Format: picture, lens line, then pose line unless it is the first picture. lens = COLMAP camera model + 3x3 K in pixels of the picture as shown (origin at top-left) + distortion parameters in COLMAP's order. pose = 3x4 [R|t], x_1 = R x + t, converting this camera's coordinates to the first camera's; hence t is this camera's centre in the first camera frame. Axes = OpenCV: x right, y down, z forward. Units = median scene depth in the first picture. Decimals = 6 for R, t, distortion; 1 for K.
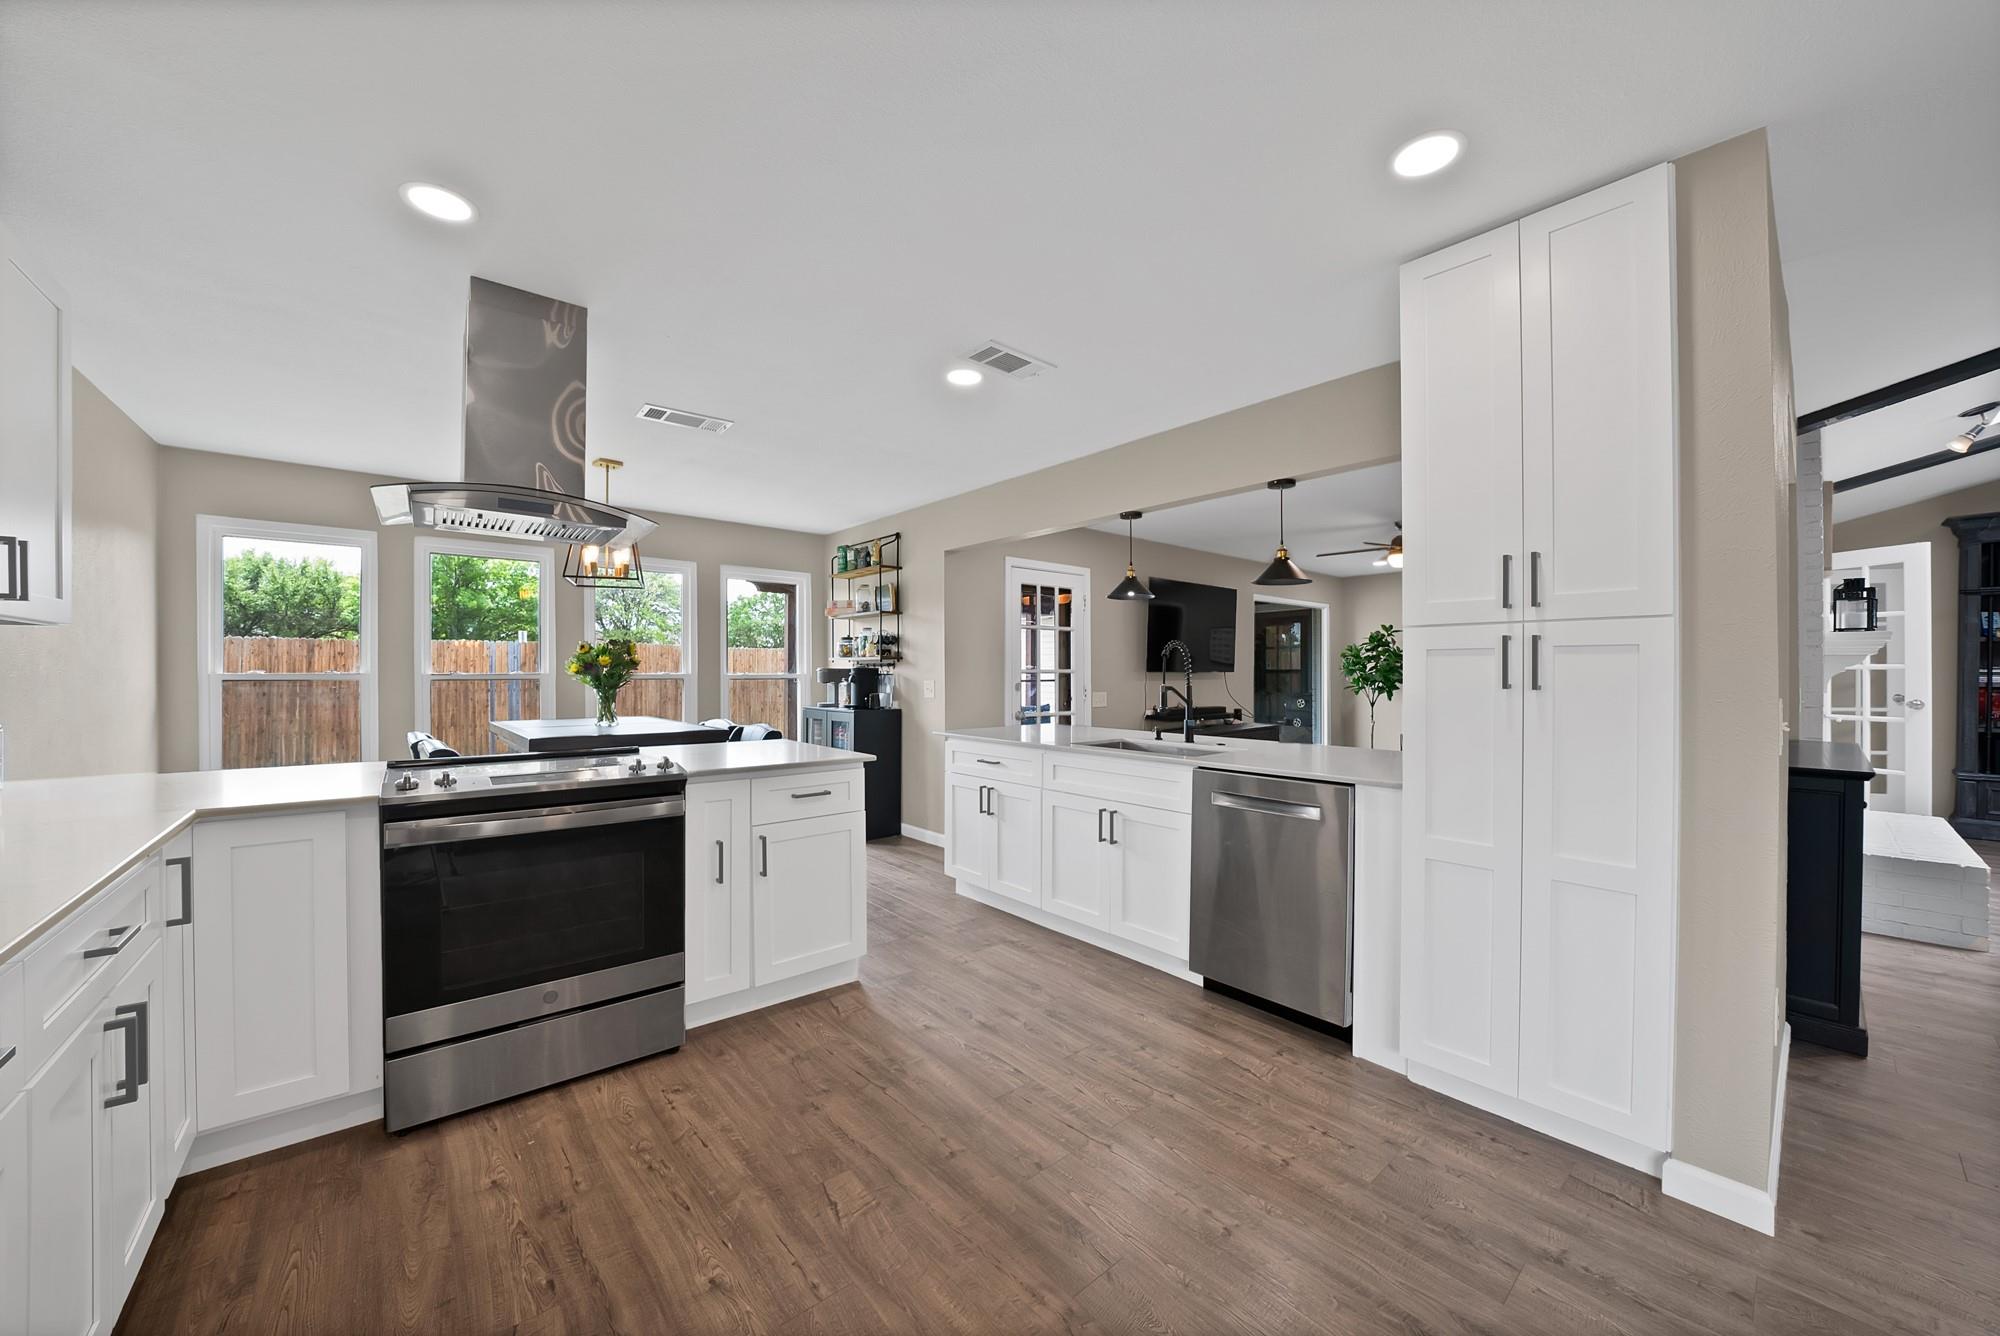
lens RADIAL K [[717.7, 0, 1003.6], [0, 717.7, 670.5], [0, 0, 1]] dist [-0.023633, 0.000021]
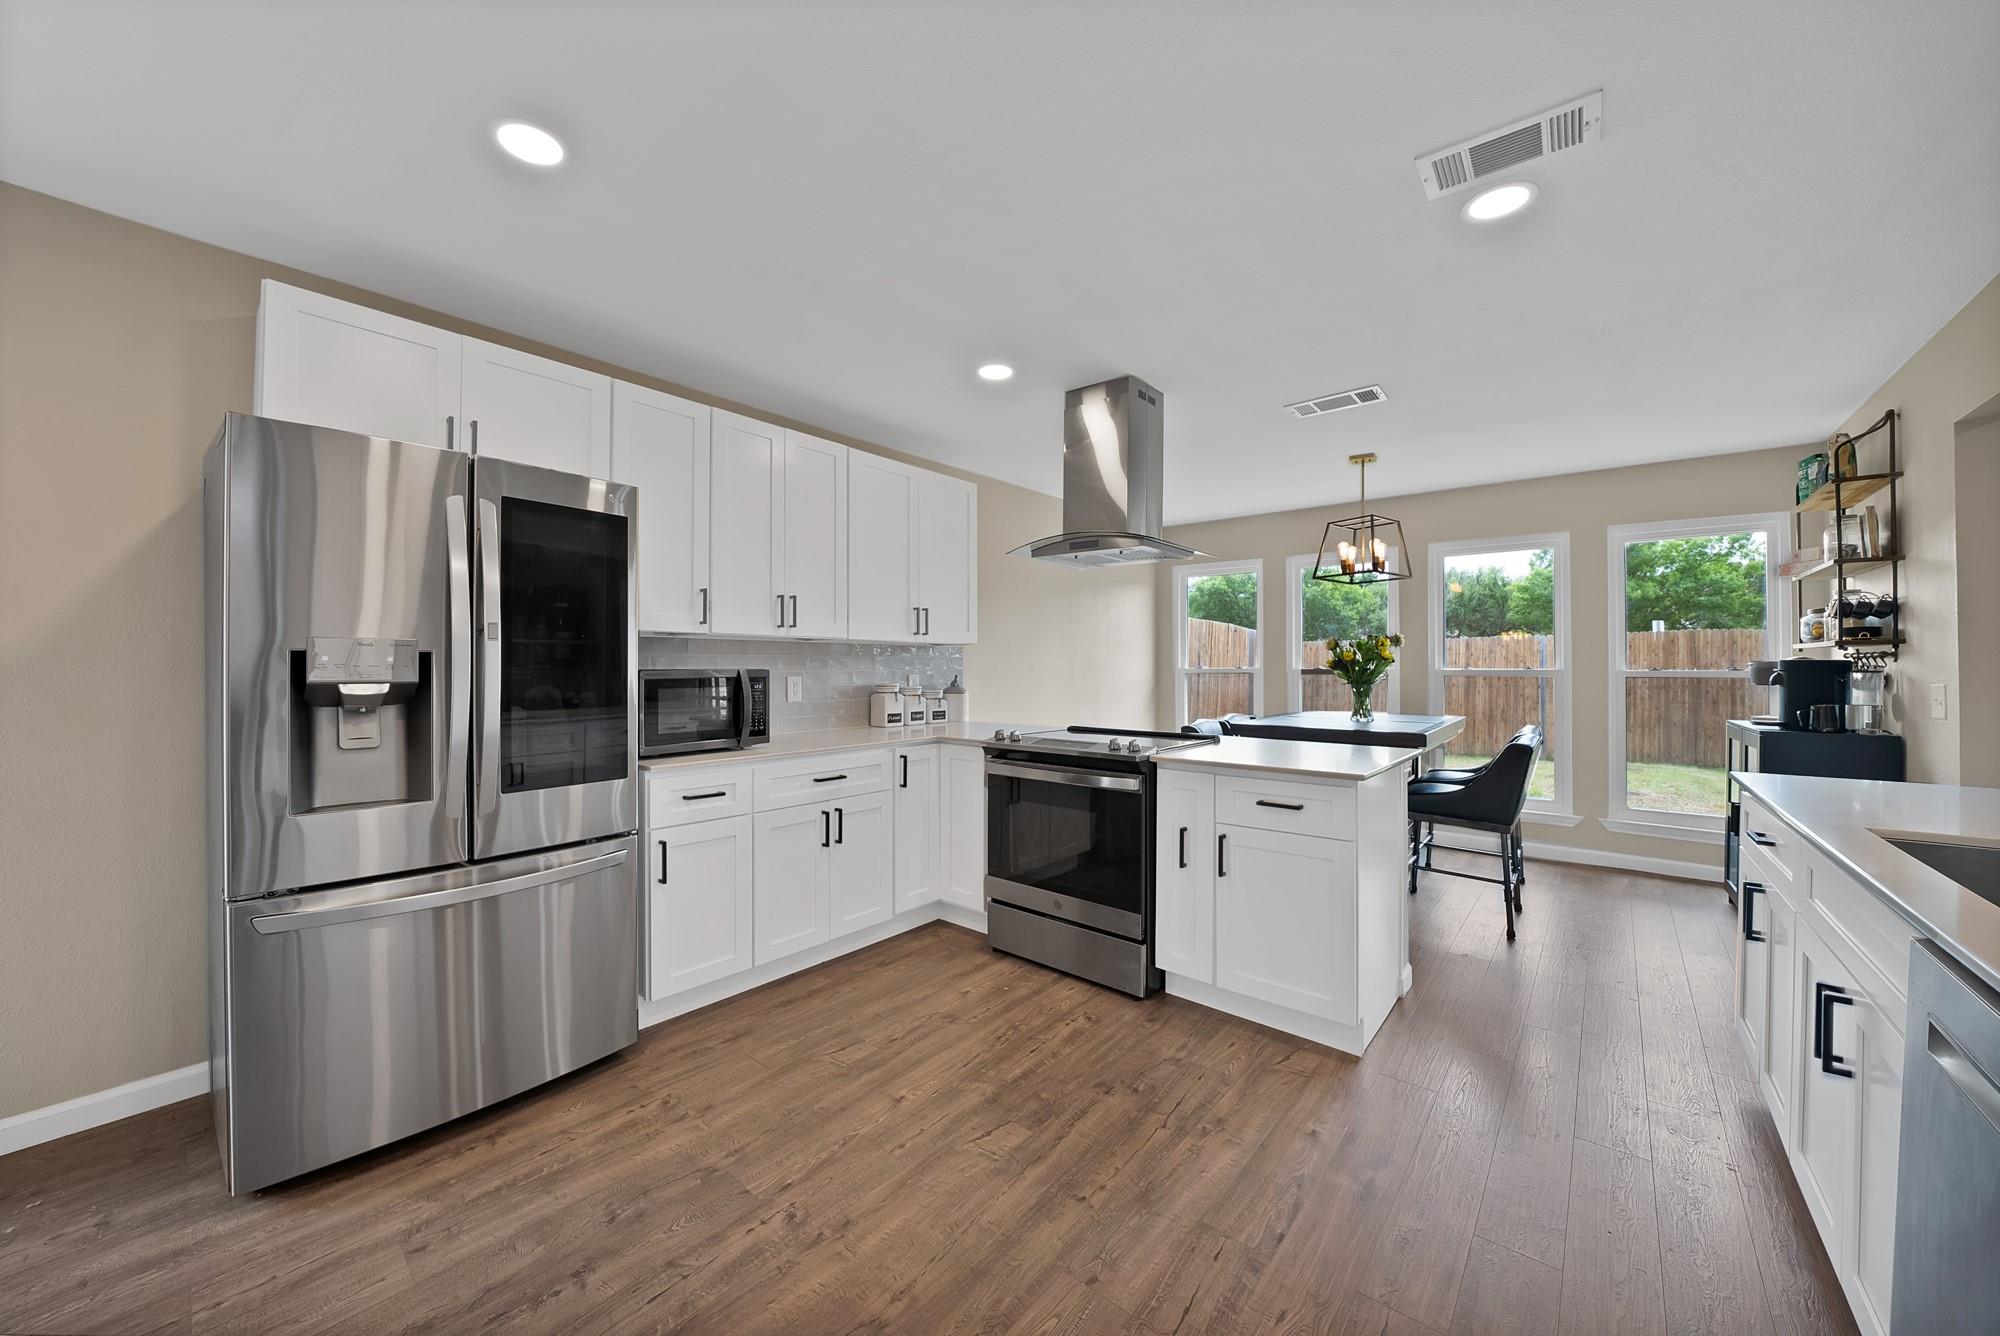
lens RADIAL K [[717.7, 0, 986.7], [0, 717.7, 665.4], [0, 0, 1]] dist [-0.023633, 0.000021]
pose [[0.147354, -0.003172, -0.989079, 0.687191], [0.002061, 0.999994, -0.002899, 0.002101], [0.989082, -0.001611, 0.147360, 0.637930]]
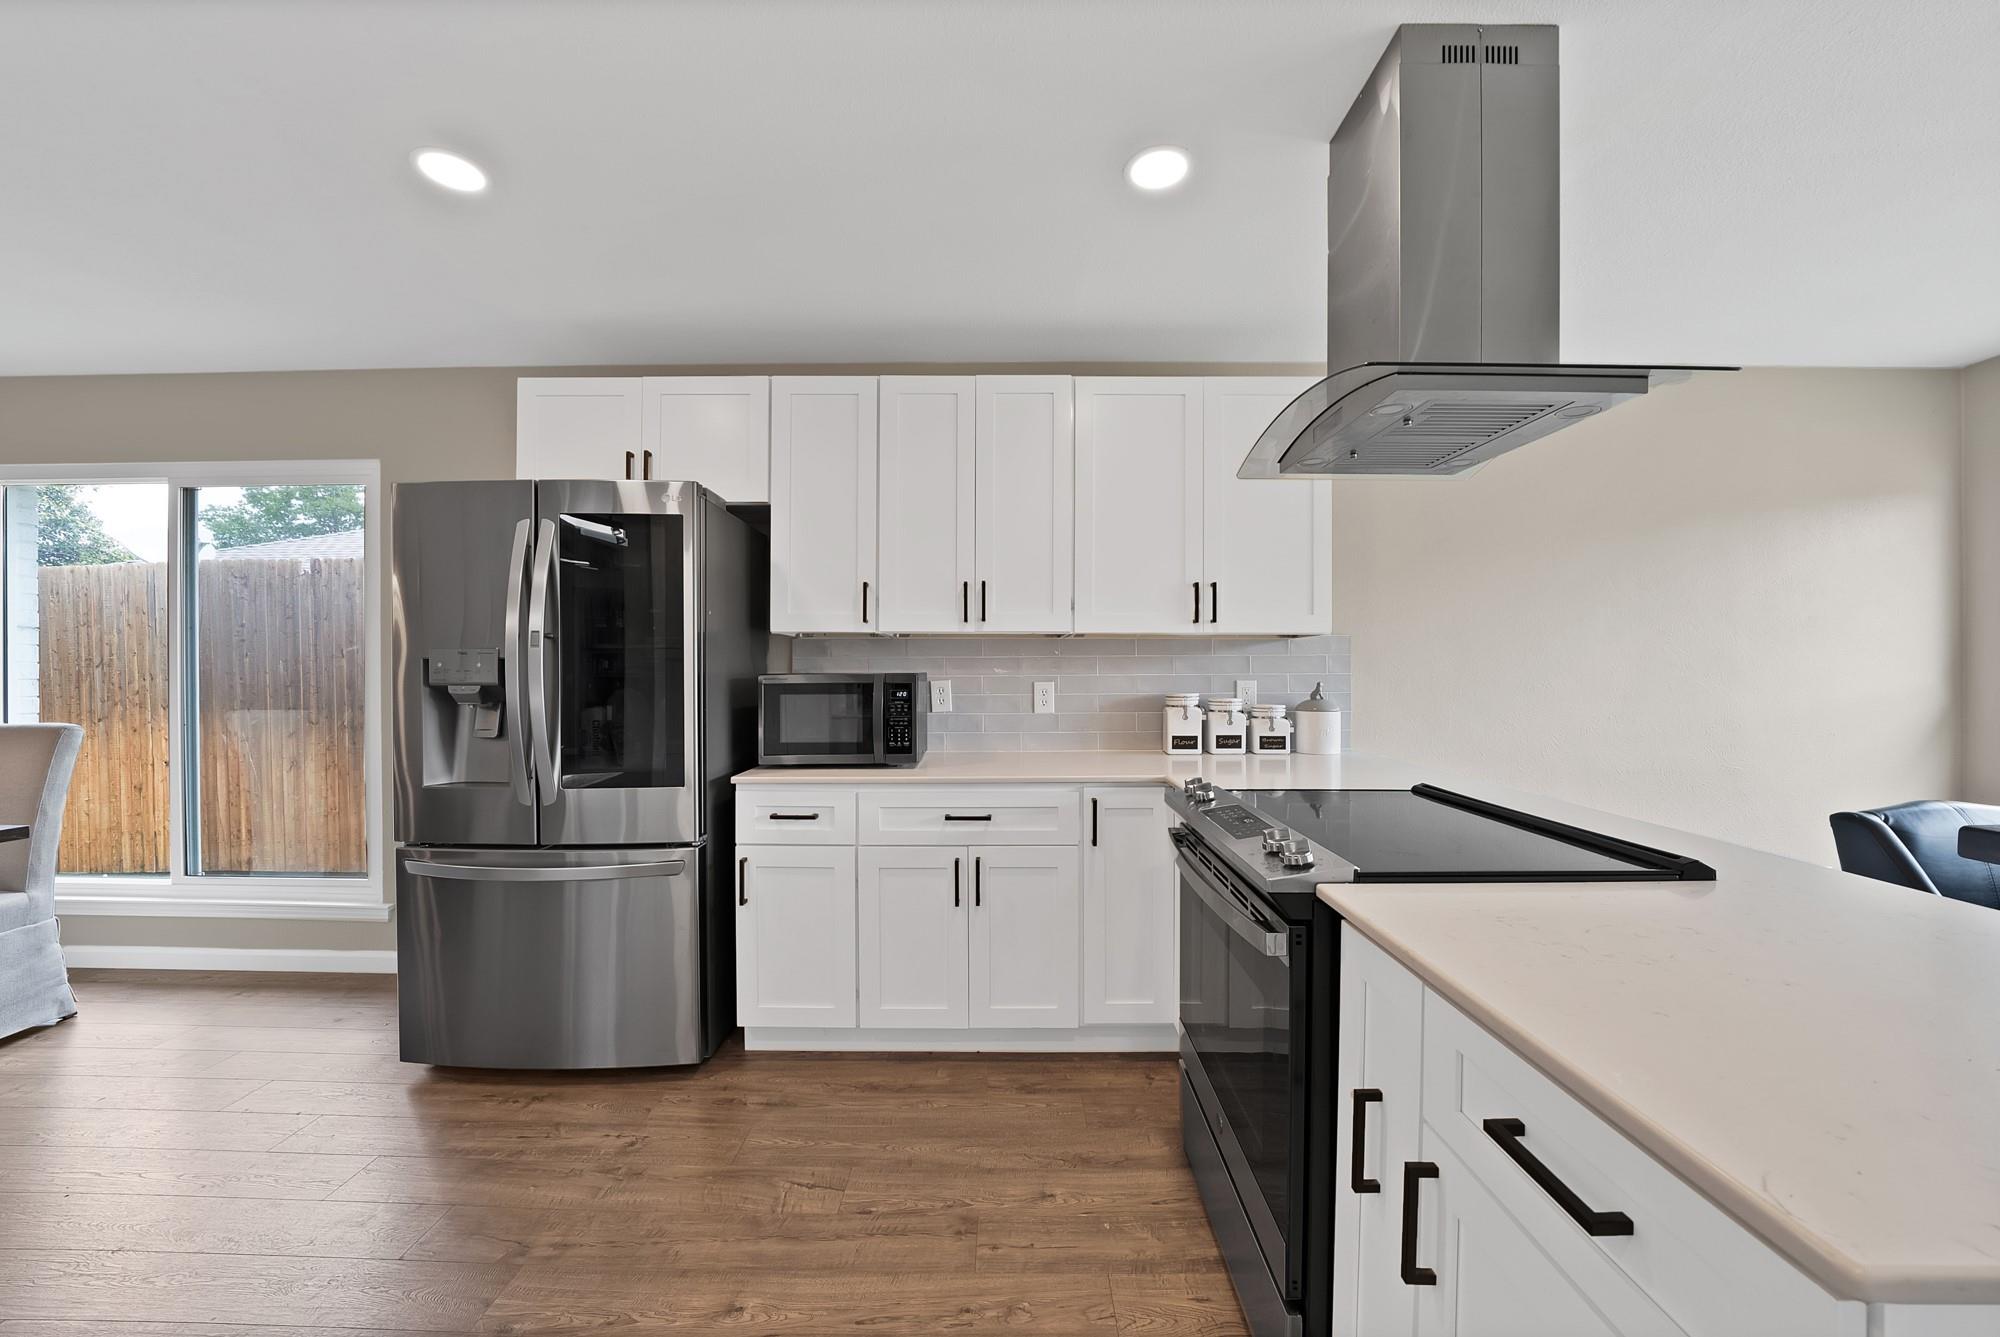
lens RADIAL K [[717.7, 0, 1002.5], [0, 717.7, 673.9], [0, 0, 1]] dist [-0.023633, 0.000021]
pose [[-0.655552, 0.005559, -0.755130, 0.045008], [0.001837, 0.999982, 0.005767, -0.000898], [0.755148, 0.002393, -0.655550, 1.260937]]
